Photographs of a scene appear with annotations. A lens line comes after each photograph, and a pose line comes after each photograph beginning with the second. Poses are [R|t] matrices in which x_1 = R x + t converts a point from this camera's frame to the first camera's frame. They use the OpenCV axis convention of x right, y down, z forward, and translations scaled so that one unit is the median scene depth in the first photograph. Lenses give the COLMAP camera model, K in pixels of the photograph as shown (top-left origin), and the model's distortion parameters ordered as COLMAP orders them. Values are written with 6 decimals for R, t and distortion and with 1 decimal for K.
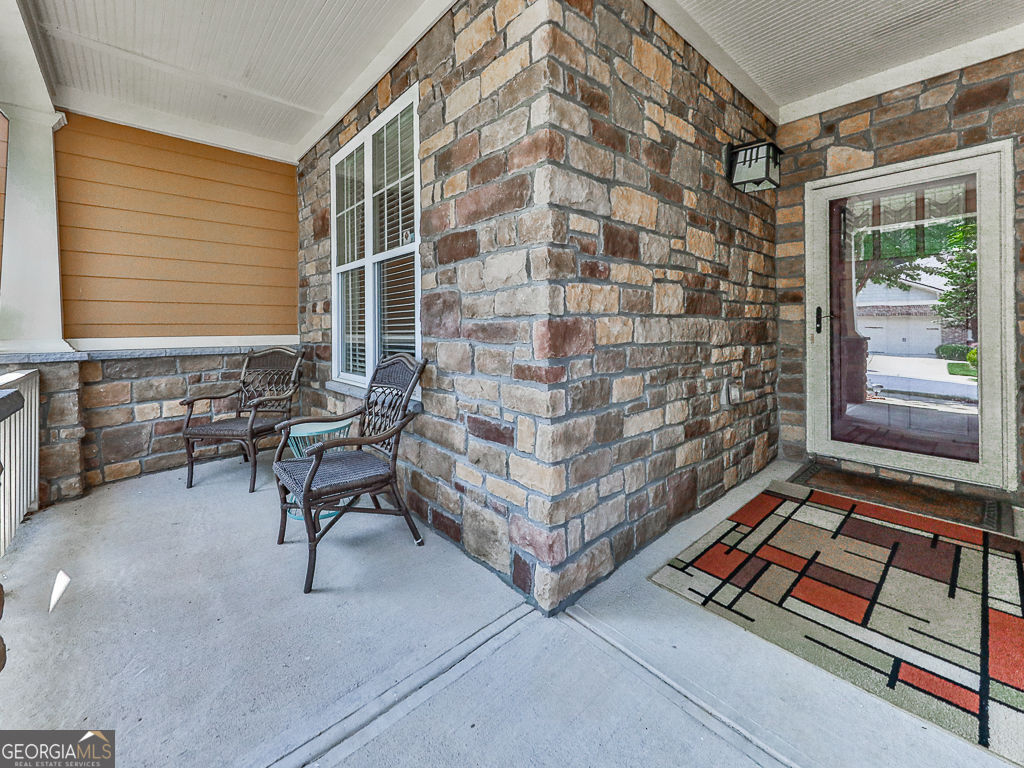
lens RADIAL K [[426.0, 0, 566.4], [0, 426.0, 323.9], [0, 0, 1]] dist [-0.001530, -0.000328]
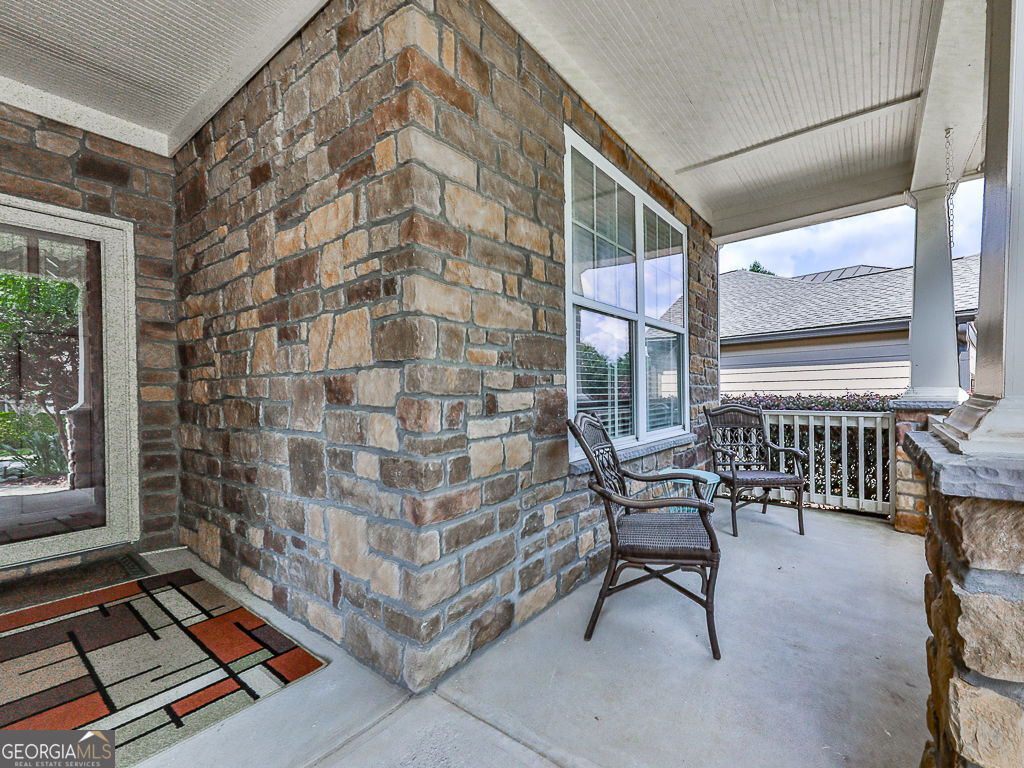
lens RADIAL K [[449.1, 0, 512.0], [0, 449.1, 384.0], [0, 0, 1]] dist [0.000100, -0.000038]
pose [[-0.096696, 0.022528, 0.995059, -0.288221], [0.004577, 0.999743, -0.022189, 0.020303], [-0.995303, 0.002408, -0.096774, 0.183466]]
